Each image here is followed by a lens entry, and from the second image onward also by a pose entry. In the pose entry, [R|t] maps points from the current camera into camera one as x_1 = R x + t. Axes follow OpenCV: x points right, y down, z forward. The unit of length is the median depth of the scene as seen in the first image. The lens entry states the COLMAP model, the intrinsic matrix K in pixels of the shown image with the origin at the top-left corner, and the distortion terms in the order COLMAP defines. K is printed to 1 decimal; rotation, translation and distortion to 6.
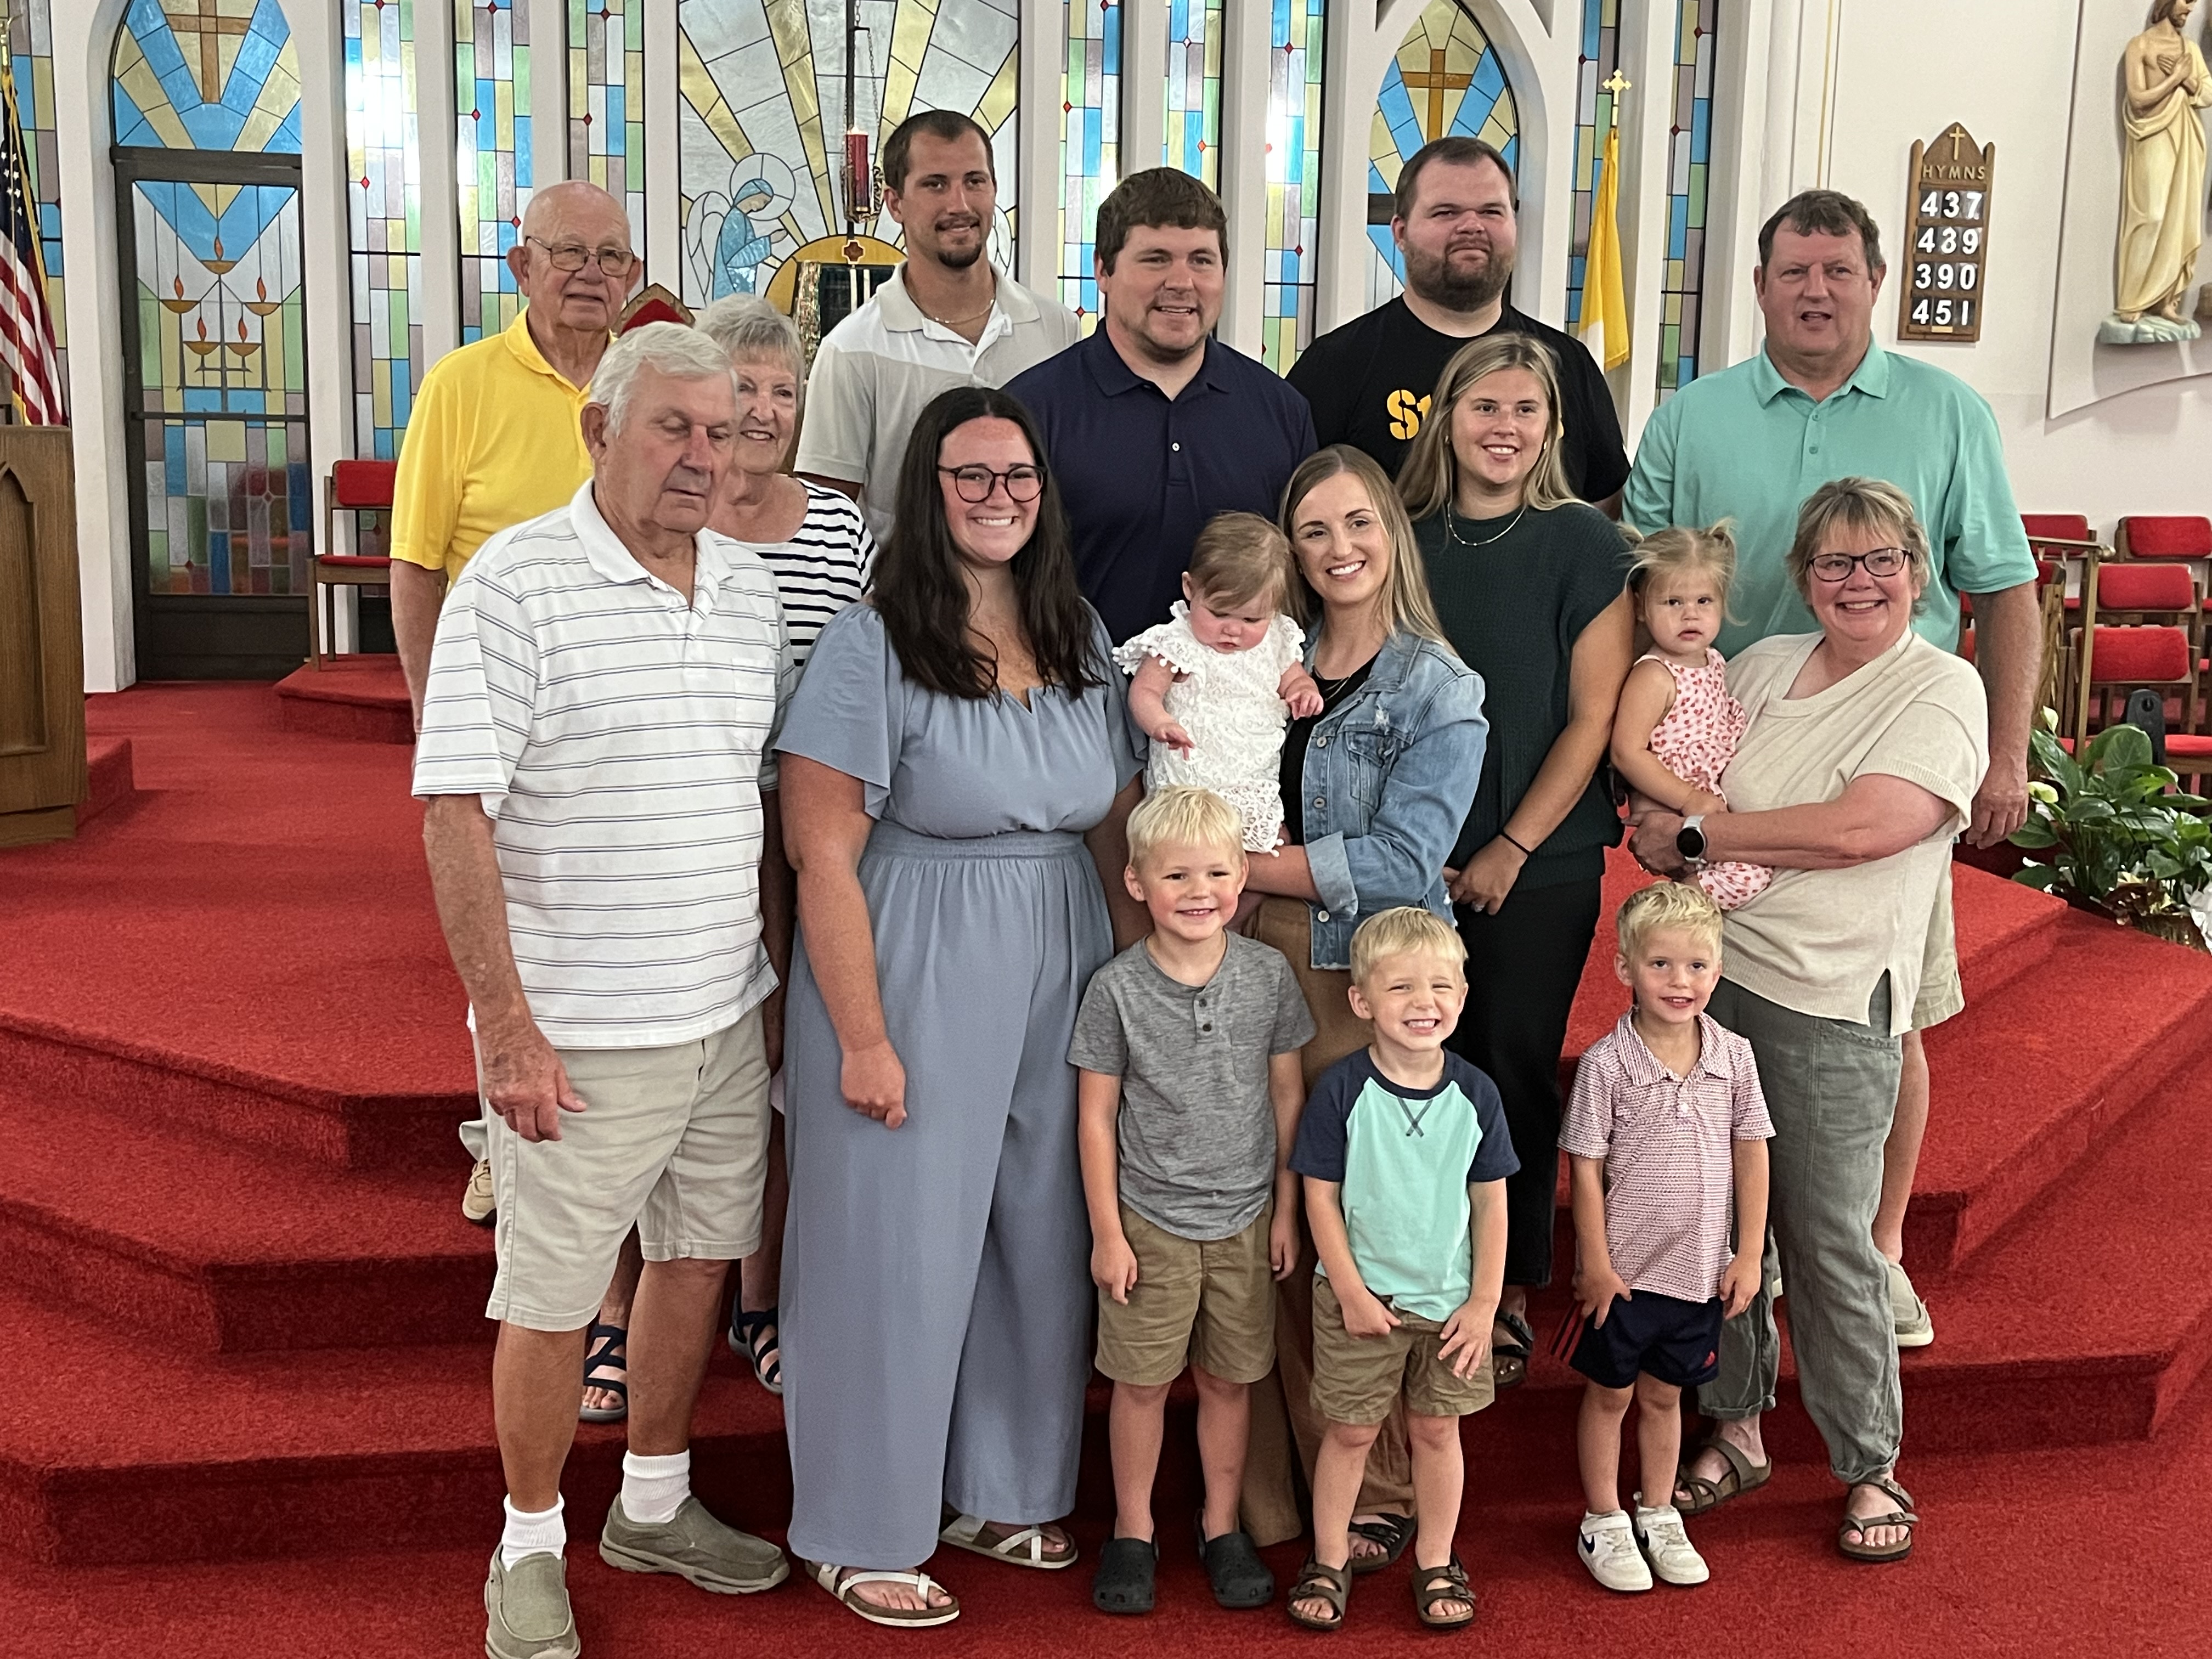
lens RADIAL K [[2438.2, 0, 1116.5], [0, 2438.2, 814.8], [0, 0, 1]] dist [0.032611, 0.000000]
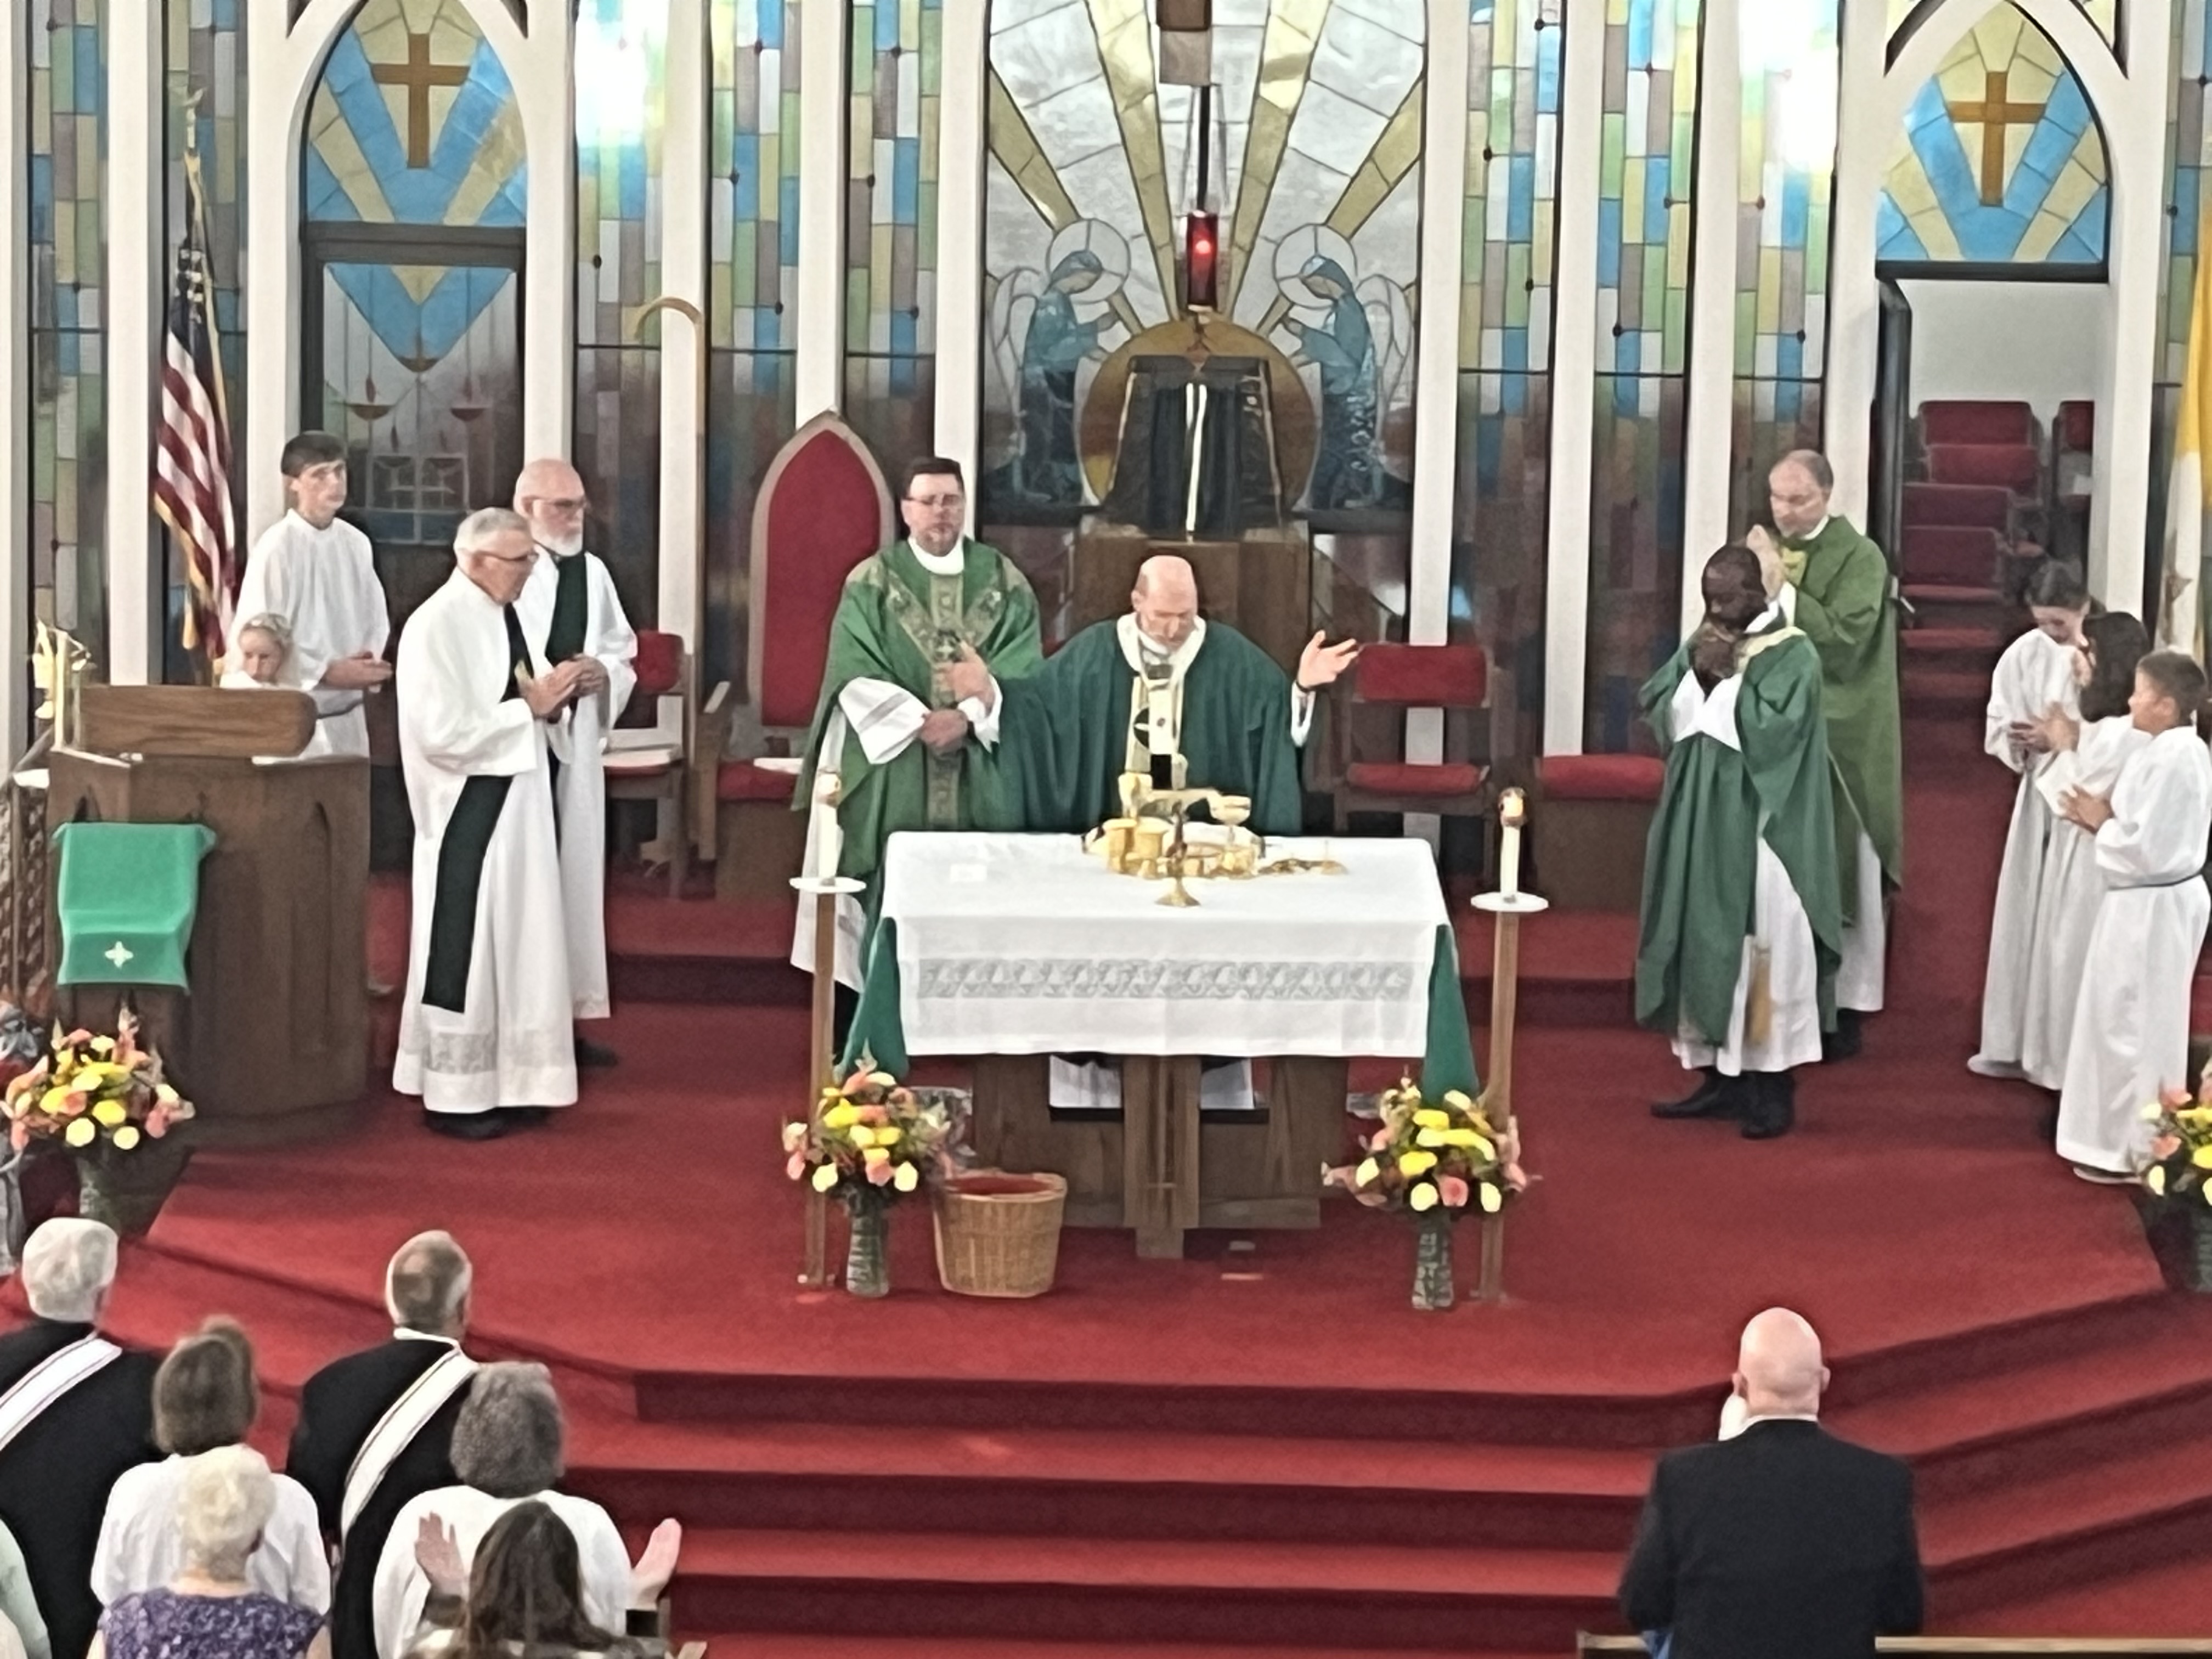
lens RADIAL K [[8483.8, 0, 1210.4], [0, 8483.8, 839.1], [0, 0, 1]] dist [0.171072, 0.000000]
pose [[0.981169, 0.039978, -0.188970, 0.415540], [-0.034962, 0.998944, 0.029803, -0.157578], [0.189962, -0.022635, 0.981530, -1.664198]]
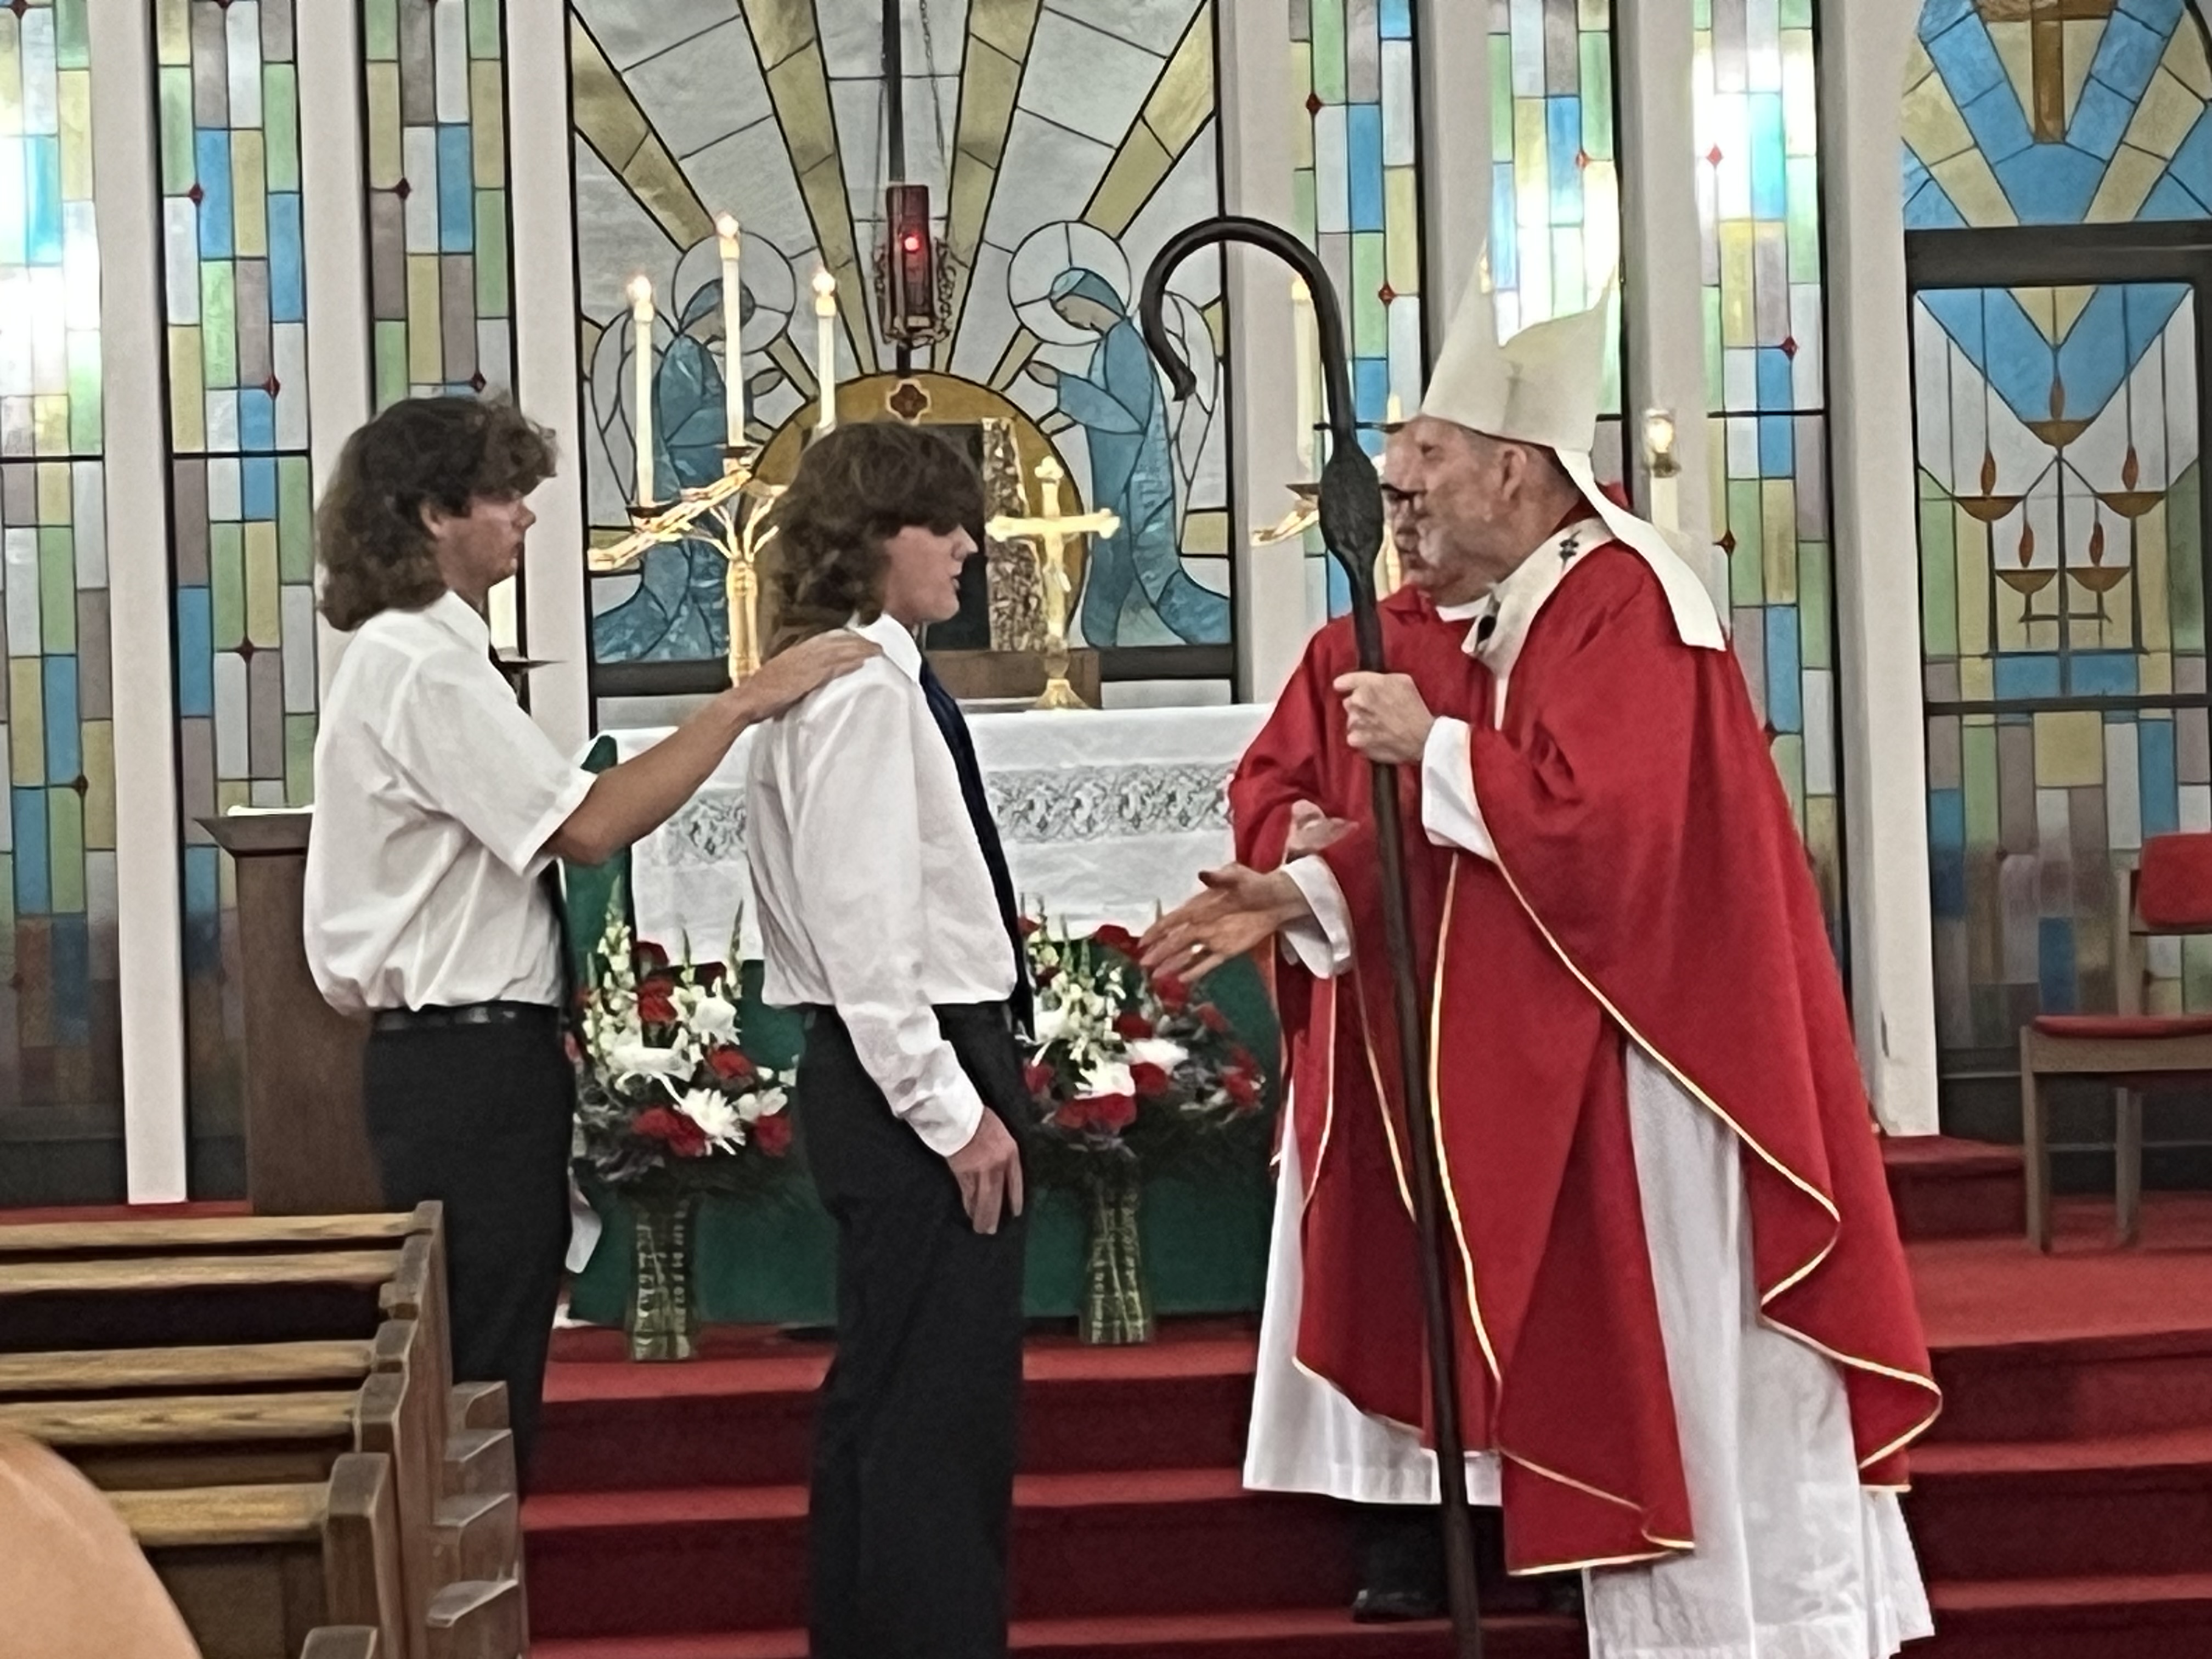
lens RADIAL K [[8483.8, 0, 1094.8], [0, 8483.8, 808.7], [0, 0, 1]] dist [0.171072, 0.000000]
pose [[0.994888, -0.053574, -0.085596, 0.081774], [0.038459, 0.984801, -0.169373, 0.162908], [0.093369, 0.165216, 0.981828, -0.760427]]
